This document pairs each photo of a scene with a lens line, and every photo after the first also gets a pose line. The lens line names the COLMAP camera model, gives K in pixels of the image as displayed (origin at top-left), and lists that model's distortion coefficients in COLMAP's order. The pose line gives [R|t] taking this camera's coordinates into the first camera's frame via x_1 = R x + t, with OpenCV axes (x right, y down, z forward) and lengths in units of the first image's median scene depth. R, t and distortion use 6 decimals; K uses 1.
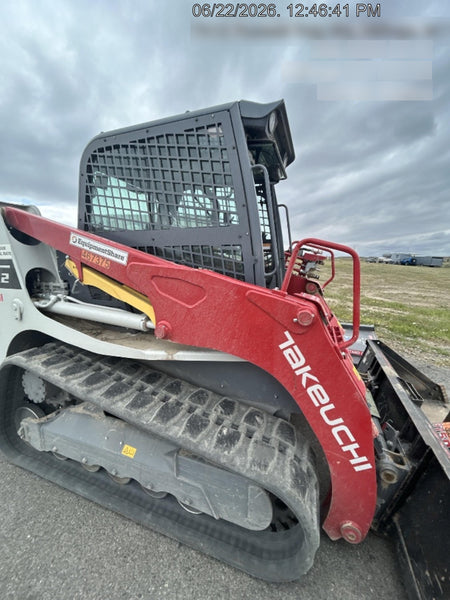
lens RADIAL K [[237.8, 0, 225.0], [0, 237.8, 300.0], [0, 0, 1]] dist [-0.007147, 0.000744]
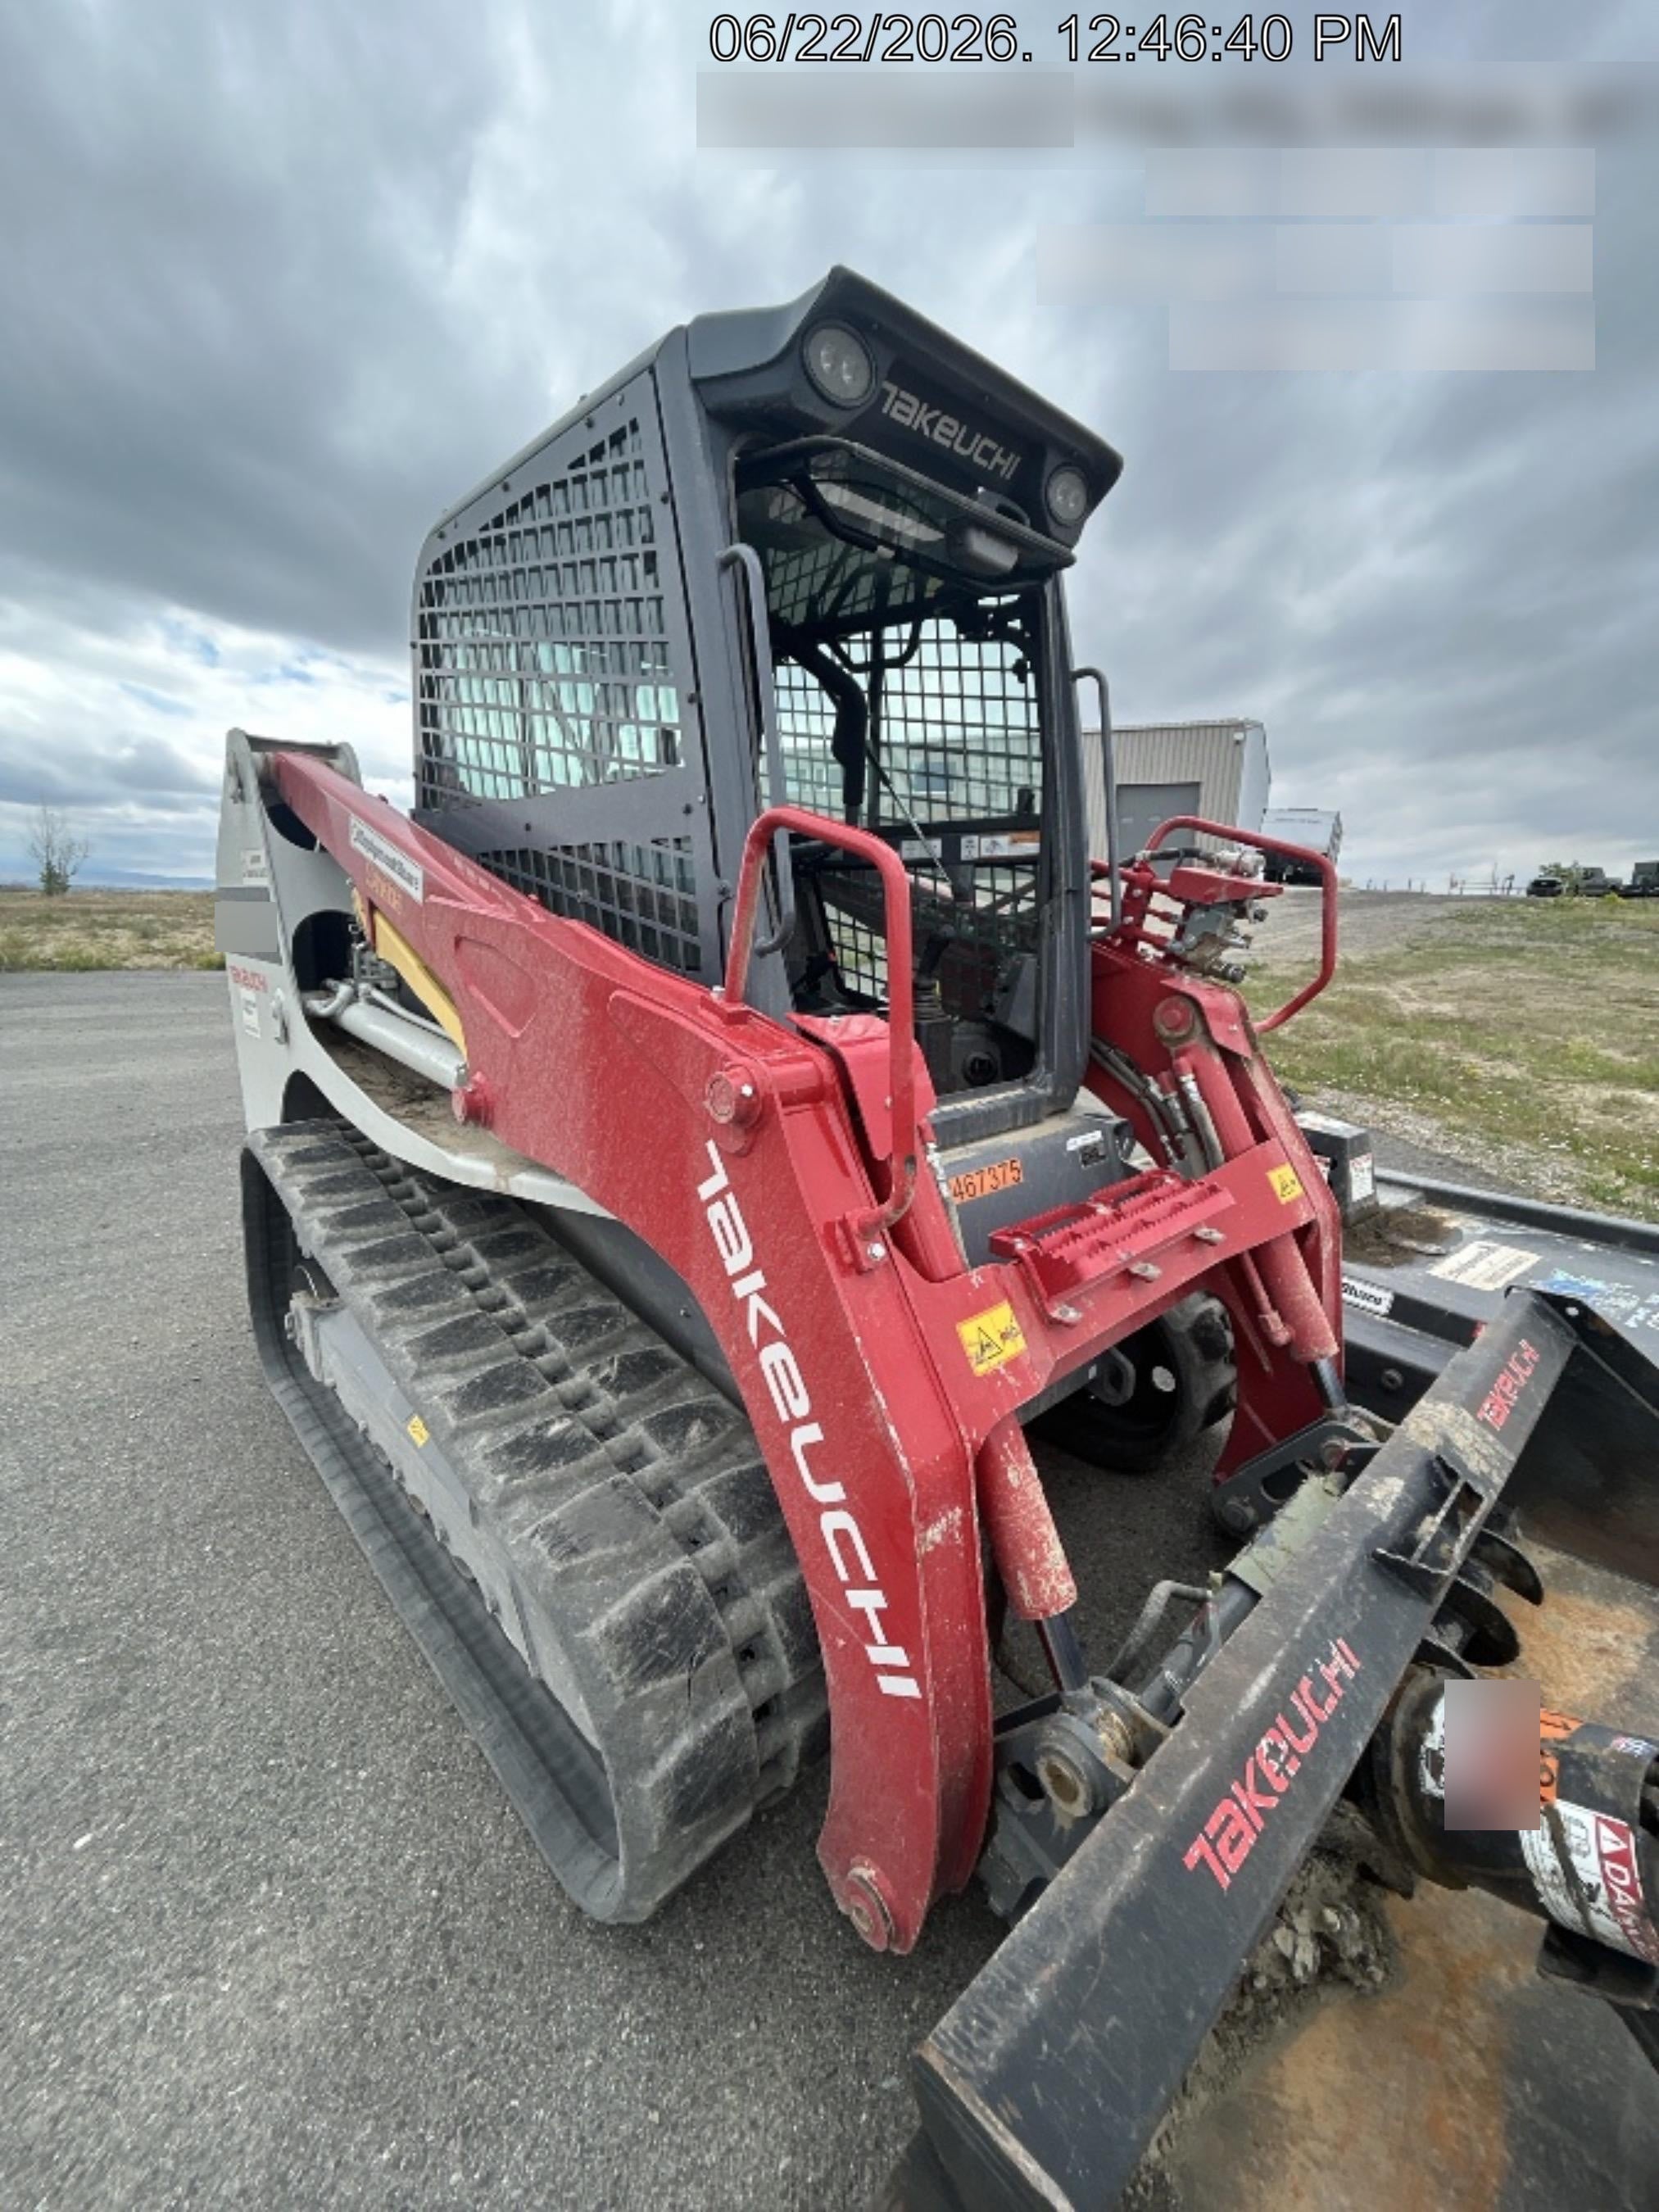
lens RADIAL K [[882.6, 0, 829.5], [0, 882.6, 1106.0], [0, 0, 1]] dist [-0.009081, 0.000300]
pose [[0.897498, 0.109424, -0.427228, 0.754043], [-0.084674, 0.993462, 0.076571, -0.003136], [0.432813, -0.032548, 0.900896, 0.092457]]
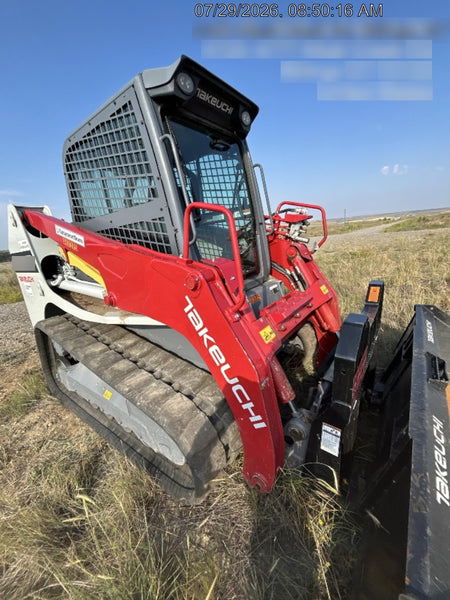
lens RADIAL K [[240.1, 0, 225.0], [0, 240.1, 300.0], [0, 0, 1]] dist [-0.006229, 0.000051]
pose [[0.953497, -0.028982, -0.300007, 0.670547], [0.059589, 0.993846, 0.093378, 0.054253], [0.295454, -0.106913, 0.949356, 0.025493]]
